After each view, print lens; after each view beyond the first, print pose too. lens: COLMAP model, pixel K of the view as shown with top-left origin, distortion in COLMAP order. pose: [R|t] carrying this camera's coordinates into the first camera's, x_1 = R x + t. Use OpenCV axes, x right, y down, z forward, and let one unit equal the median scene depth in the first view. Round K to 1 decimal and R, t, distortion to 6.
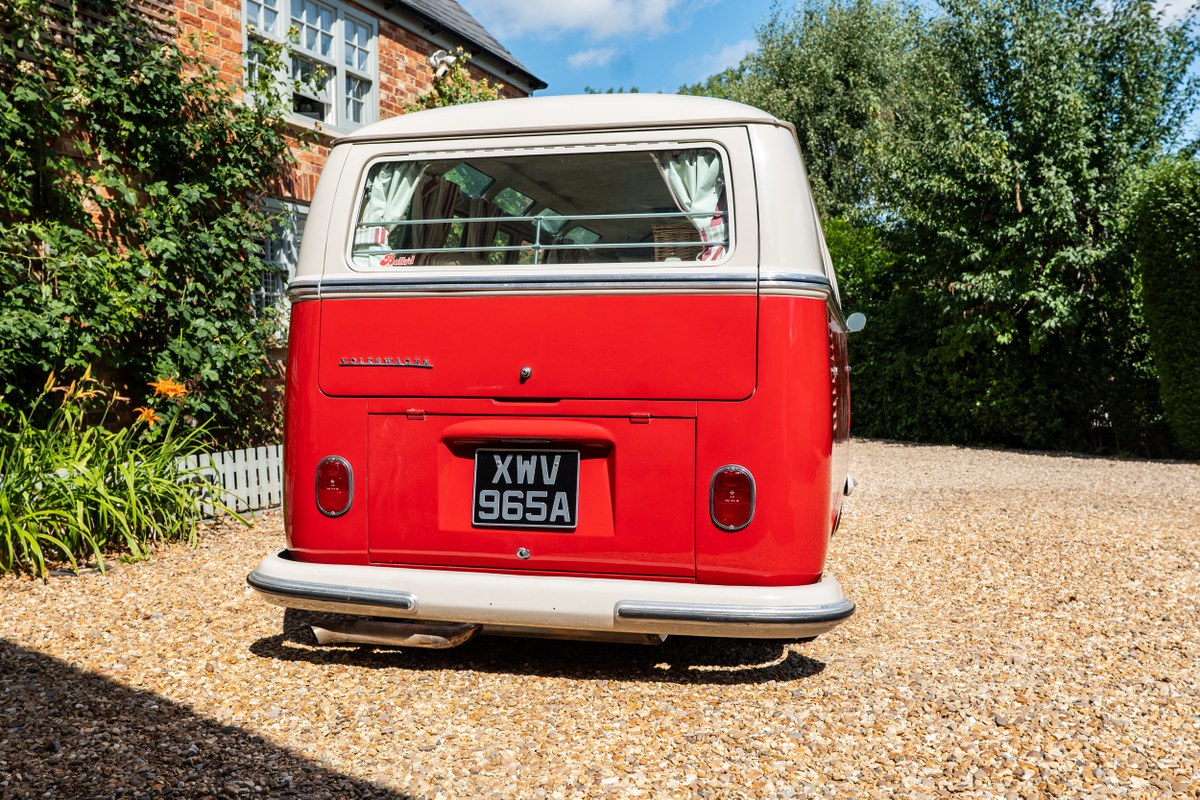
lens RADIAL K [[1184.1, 0, 612.2], [0, 1184.1, 392.4], [0, 0, 1]] dist [-0.013710, 0.000000]
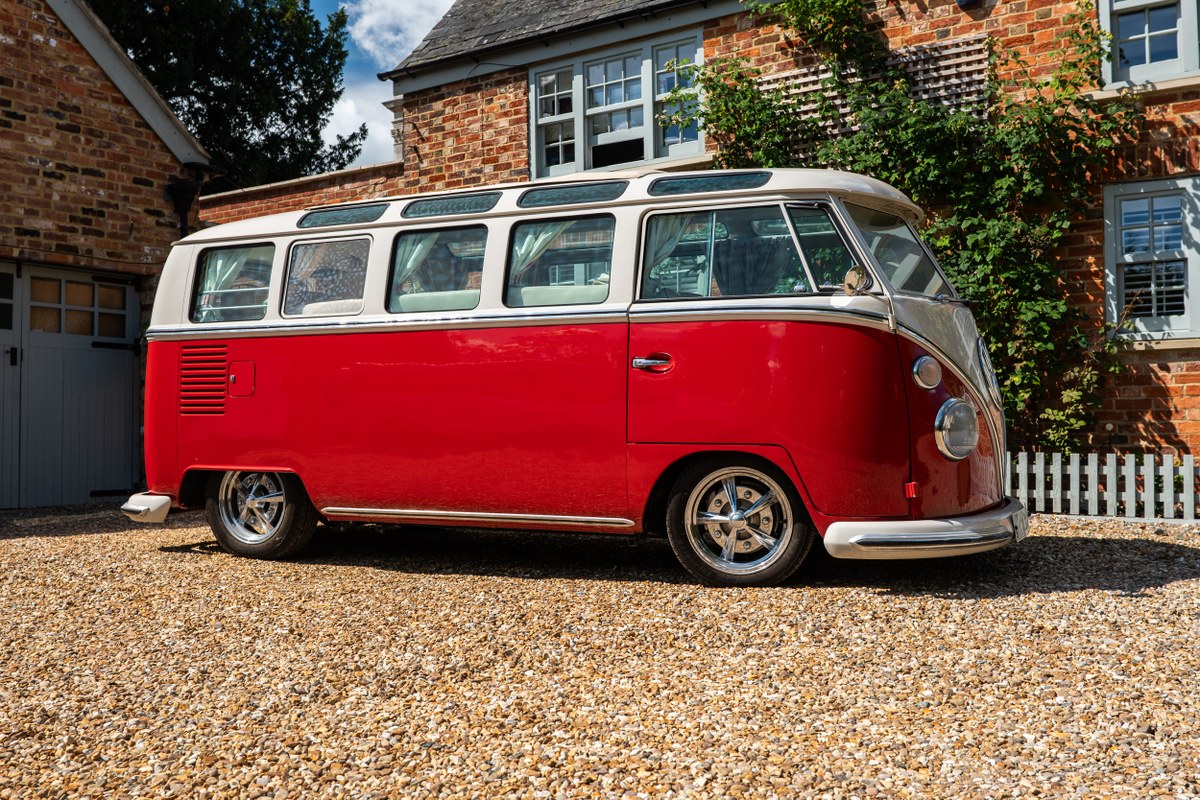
lens RADIAL K [[1184.1, 0, 556.8], [0, 1184.1, 396.0], [0, 0, 1]] dist [-0.013710, 0.000000]
pose [[-0.273166, -0.008459, -0.961930, 1.642677], [-0.007656, 0.999949, -0.006620, 0.011632], [0.961936, 0.005556, -0.273217, 1.968517]]
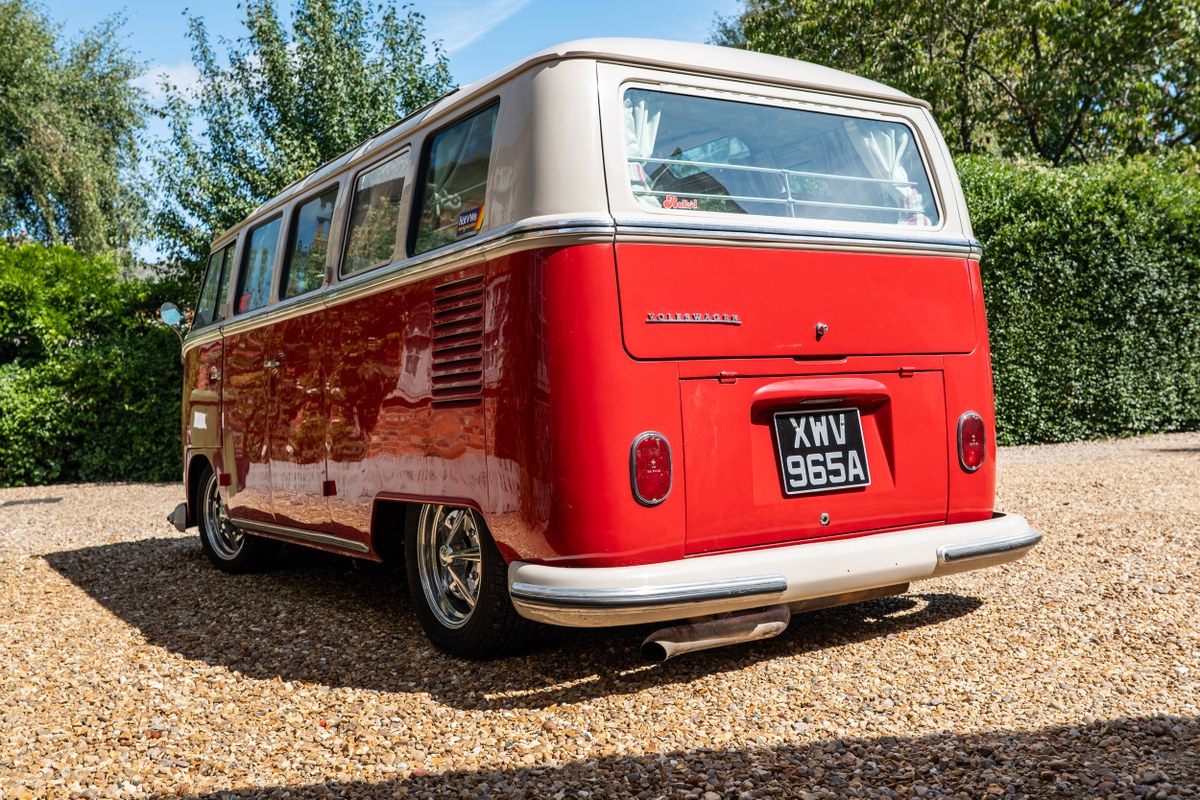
lens RADIAL K [[1184.1, 0, 595.0], [0, 1184.1, 409.6], [0, 0, 1]] dist [-0.013710, 0.000000]
pose [[0.694588, -0.039052, 0.718347, -0.847848], [0.062778, 0.998007, -0.006446, 0.040847], [-0.716663, 0.049573, 0.695655, 0.445831]]
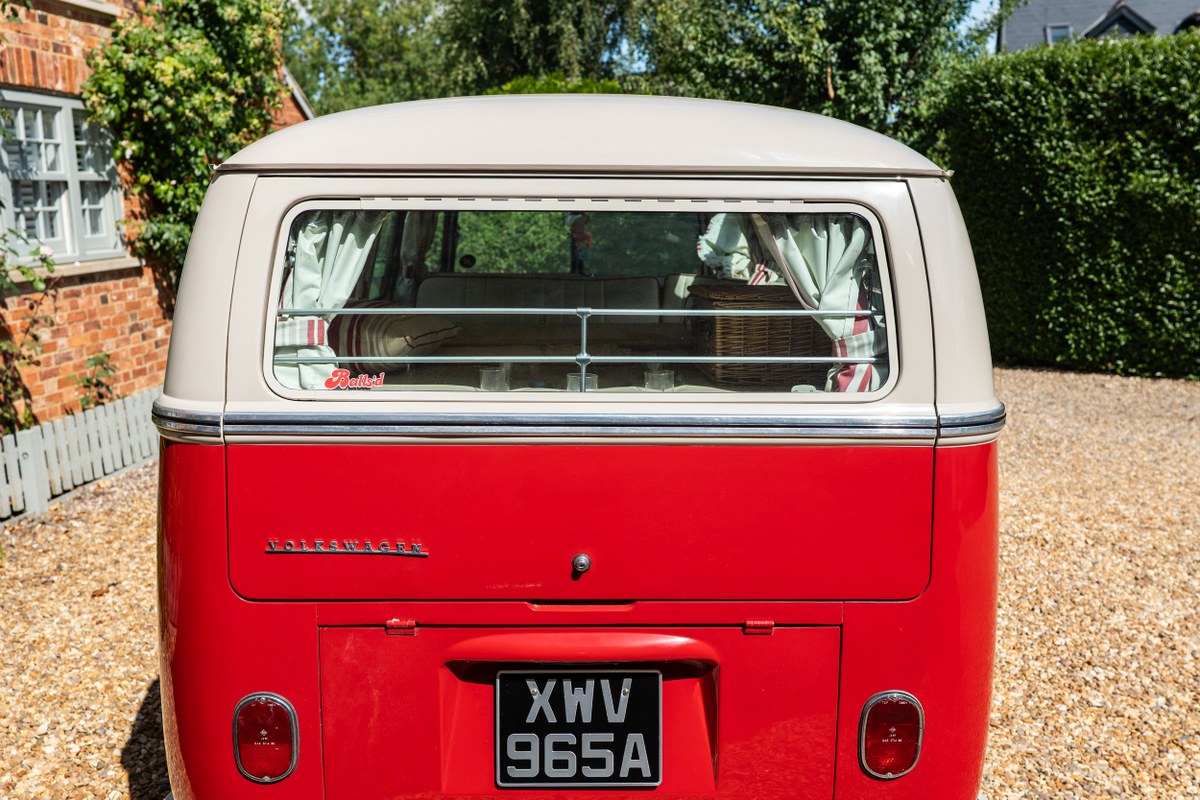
lens RADIAL K [[1184.1, 0, 621.4], [0, 1184.1, 402.6], [0, 0, 1]] dist [-0.013710, 0.000000]
pose [[0.967000, -0.038289, 0.251883, -0.201508], [-0.000890, 0.988129, 0.153623, -0.193575], [-0.254775, -0.148777, 0.955487, 0.370067]]
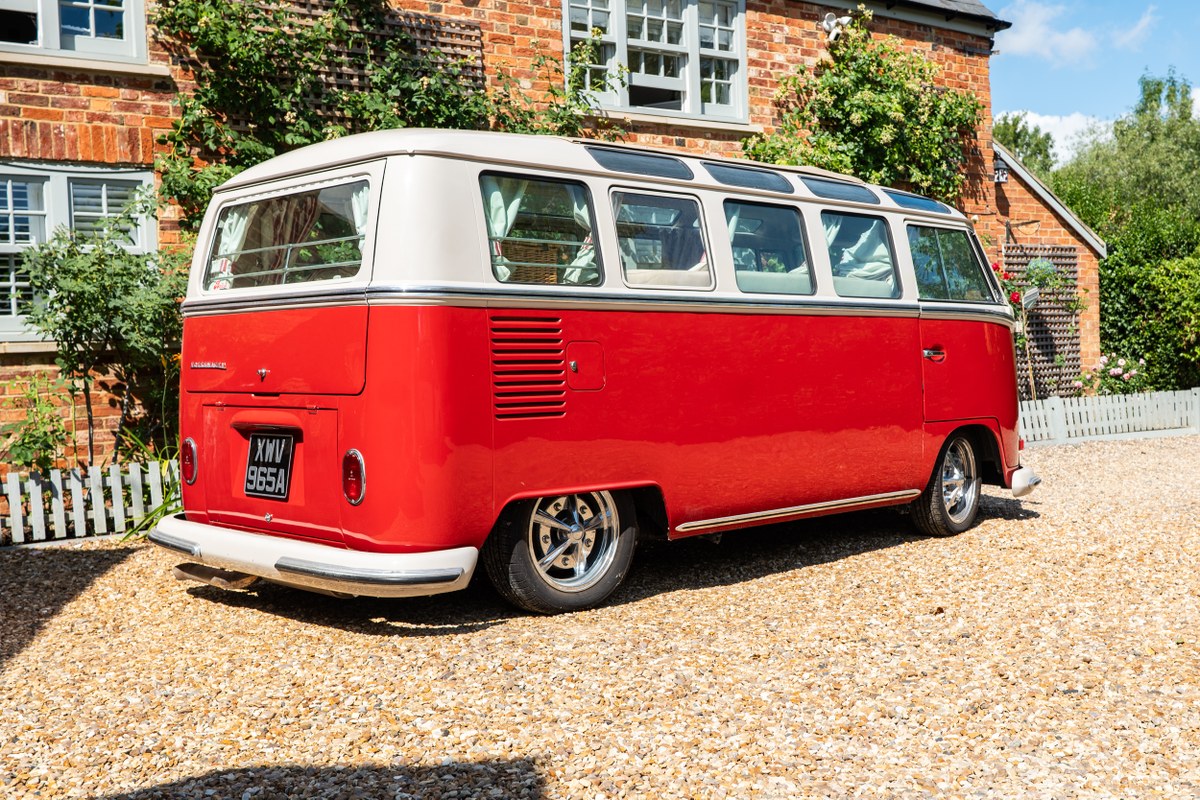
lens RADIAL K [[1397.9, 0, 695.4], [0, 1397.9, 409.8], [0, 0, 1]] dist [-0.013430, 0.000000]
pose [[0.849952, 0.003315, -0.526850, 1.037071], [0.010549, 0.999673, 0.023309, -0.006844], [0.526755, -0.025369, 0.849639, -0.010122]]
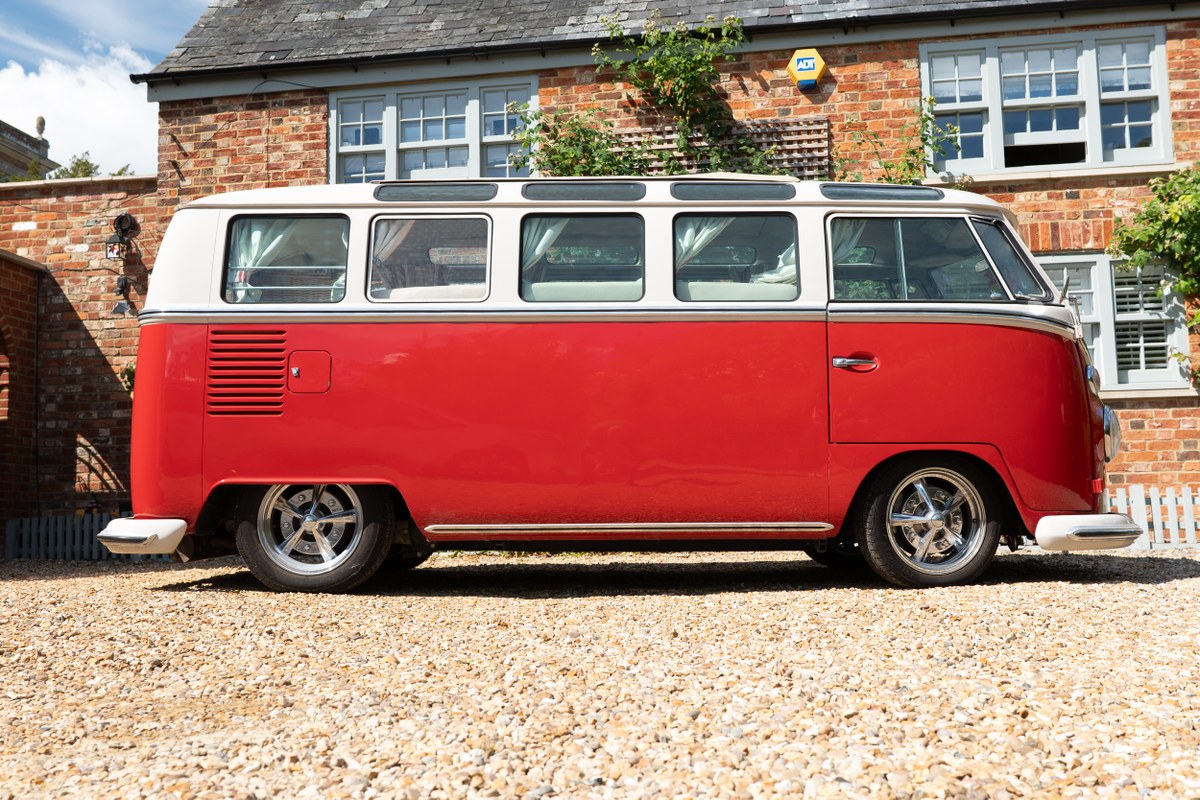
lens RADIAL K [[1184.1, 0, 574.0], [0, 1184.1, 396.2], [0, 0, 1]] dist [-0.013710, 0.000000]
pose [[0.176144, -0.087626, -0.980456, 1.562889], [-0.012101, 0.995762, -0.091168, 0.125190], [0.984290, 0.027923, 0.174337, 1.176698]]
